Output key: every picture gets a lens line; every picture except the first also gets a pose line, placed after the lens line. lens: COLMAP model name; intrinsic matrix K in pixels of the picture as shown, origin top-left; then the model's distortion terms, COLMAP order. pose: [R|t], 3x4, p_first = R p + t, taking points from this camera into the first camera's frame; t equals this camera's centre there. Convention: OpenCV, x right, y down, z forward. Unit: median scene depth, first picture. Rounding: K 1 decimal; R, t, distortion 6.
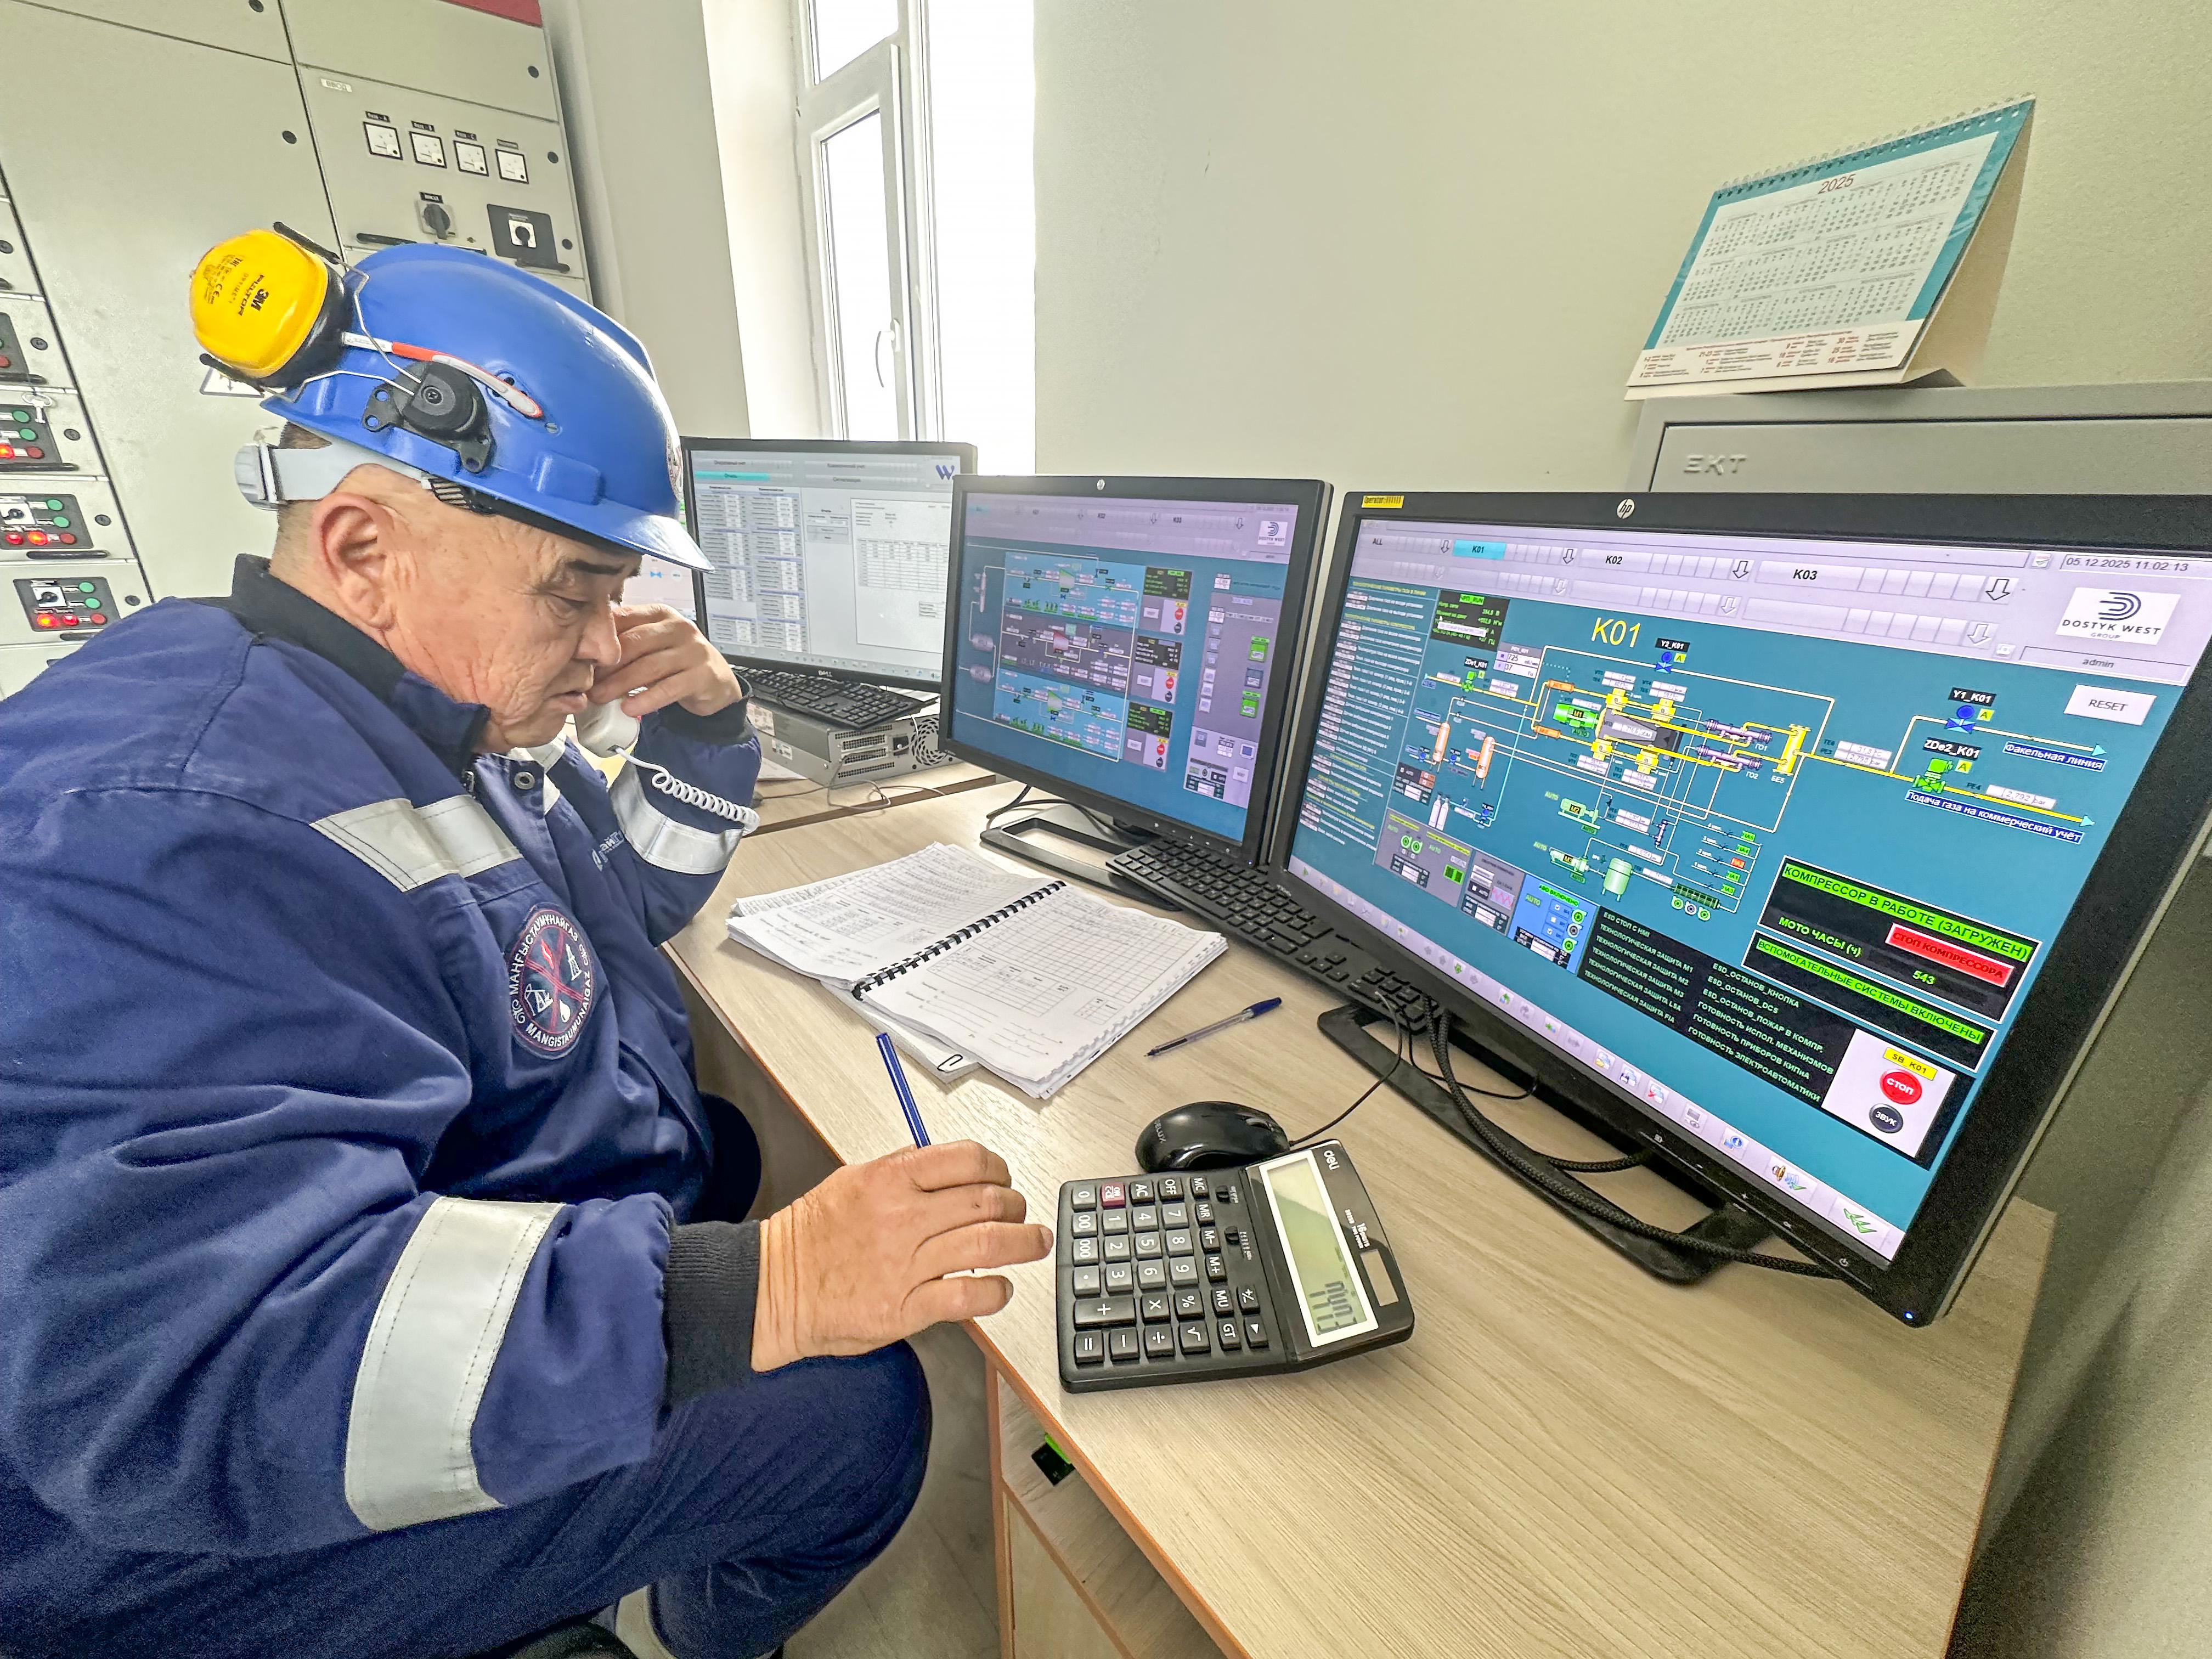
lens RADIAL K [[886.9, 0, 1101.4], [0, 886.9, 832.4], [0, 0, 1]] dist [0.000603, 0.000085]
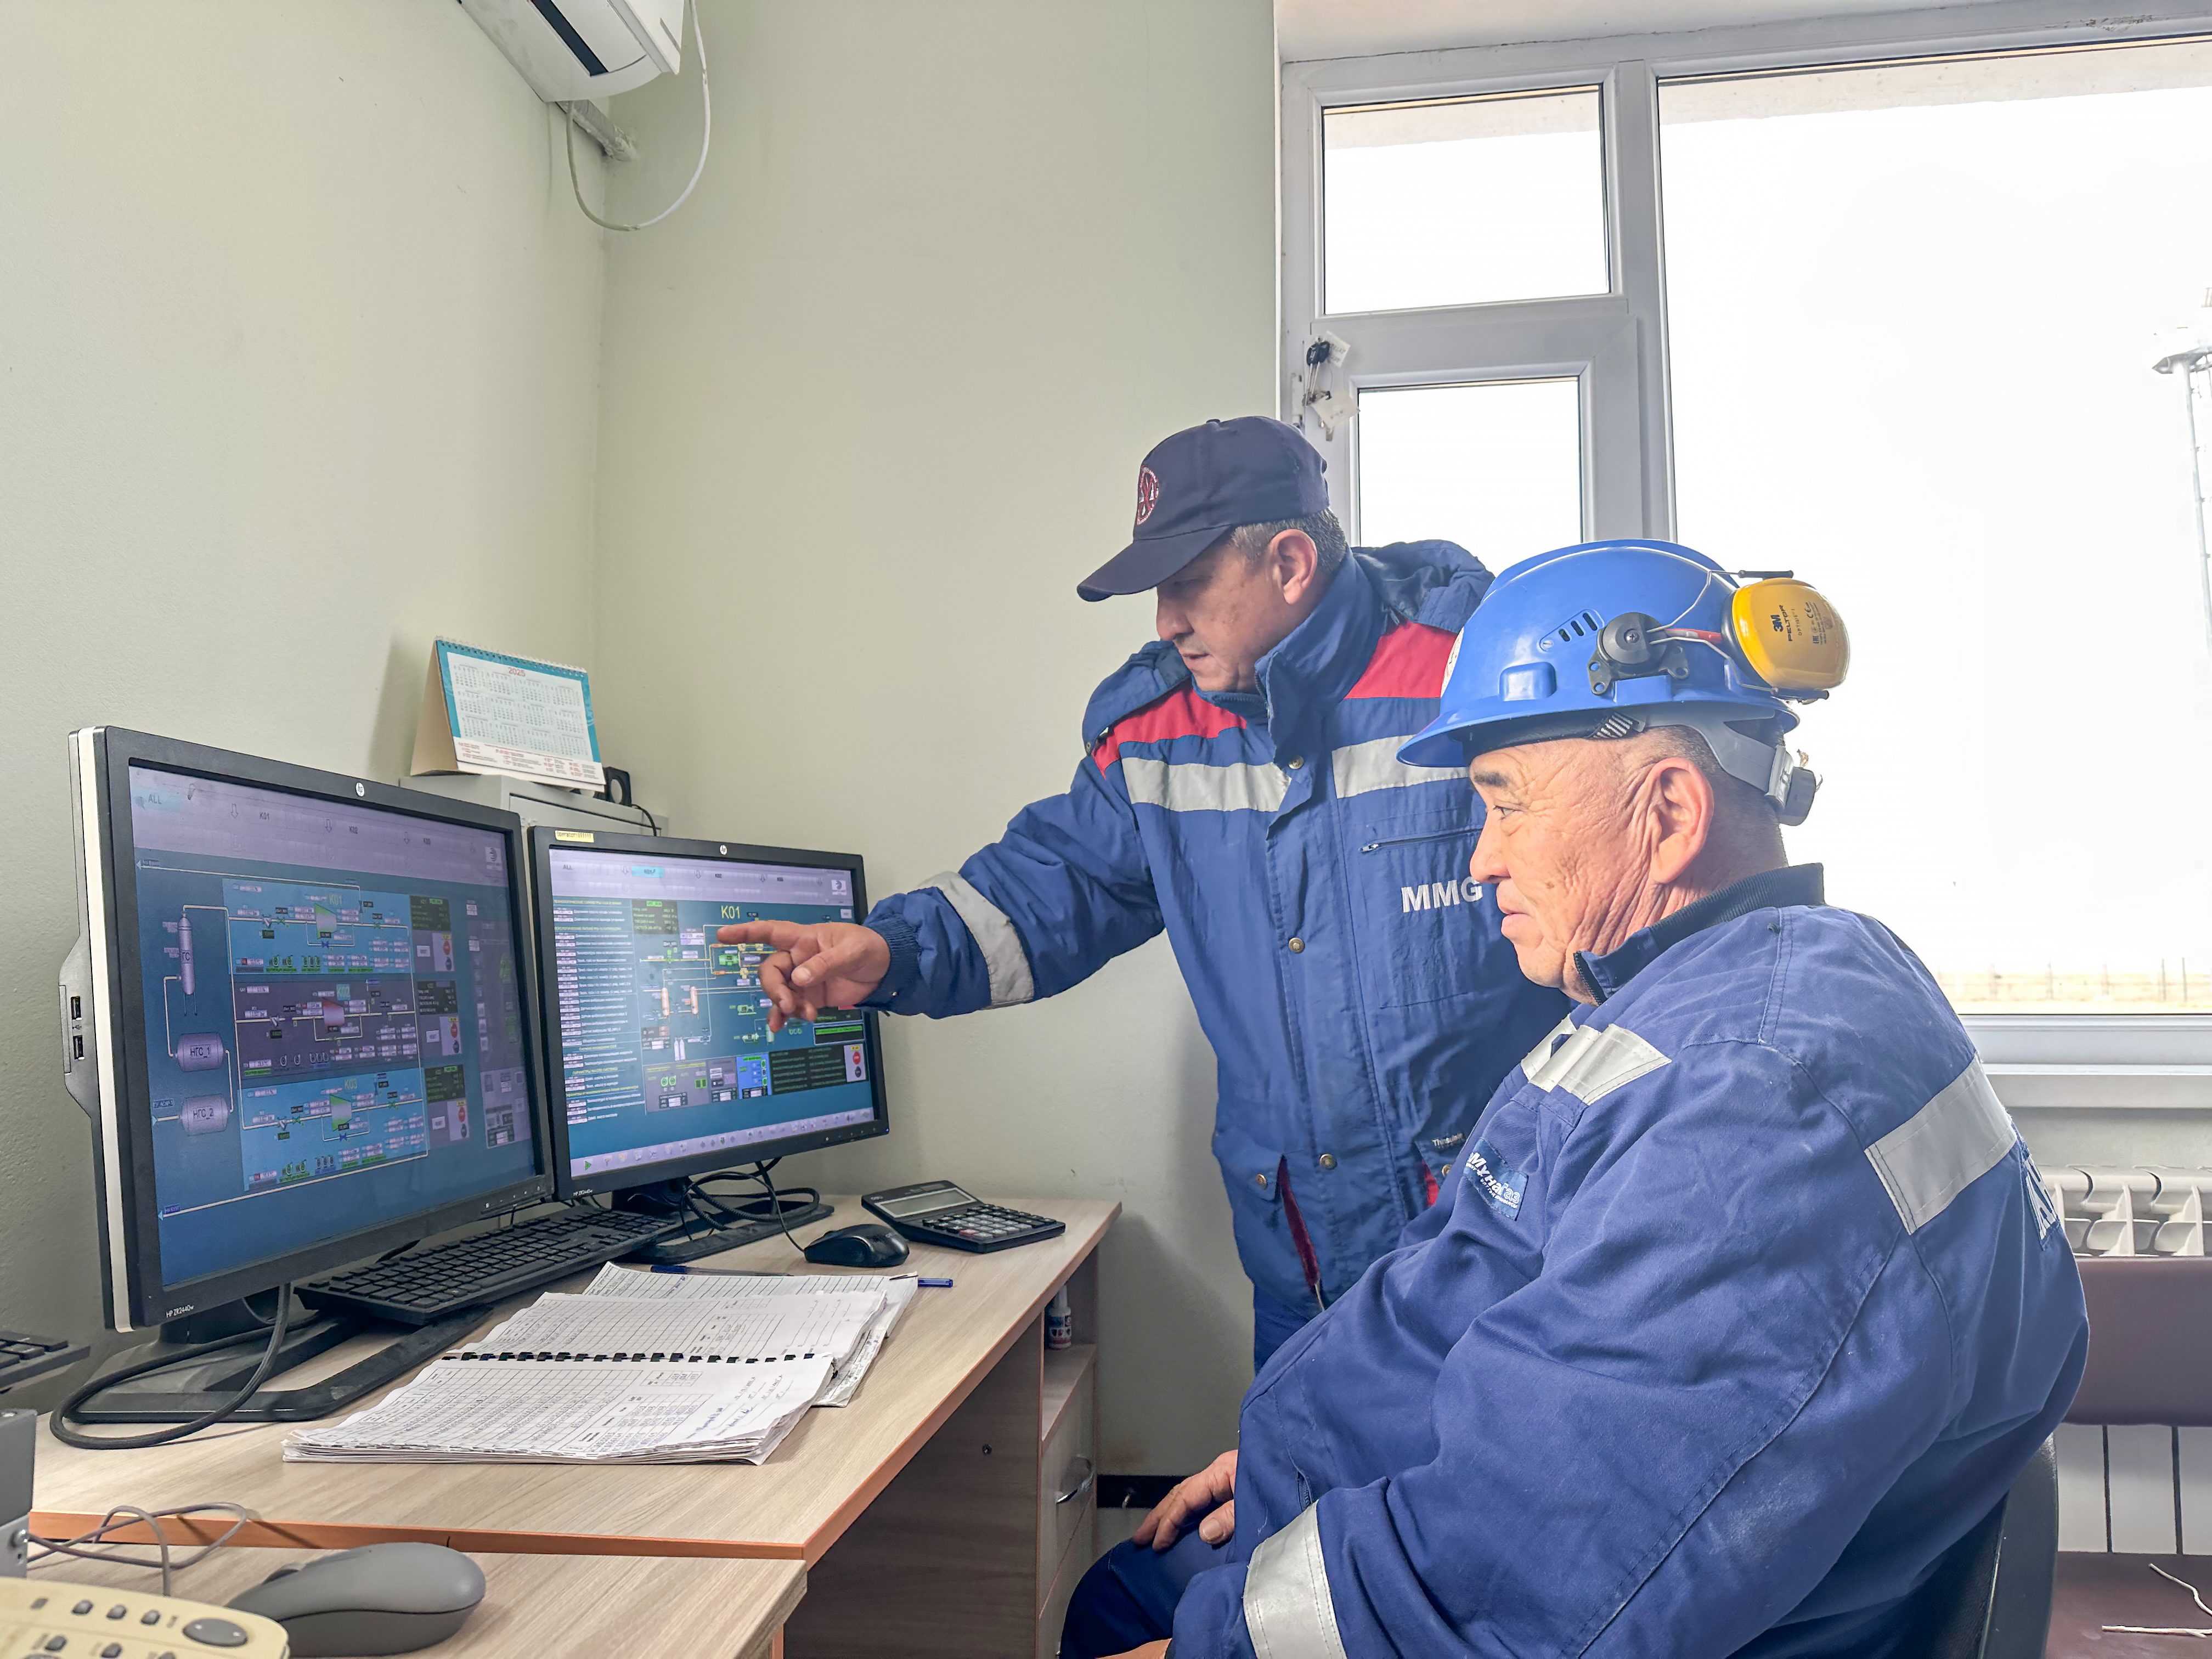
lens RADIAL K [[1552.9, 0, 1109.9], [0, 1552.9, 830.1], [0, 0, 1]] dist [-0.000323, 0.000003]
pose [[-0.658149, 0.043406, 0.751635, -1.439906], [0.260403, 0.949845, 0.173163, -0.446653], [-0.706421, 0.309696, -0.636442, 1.470465]]
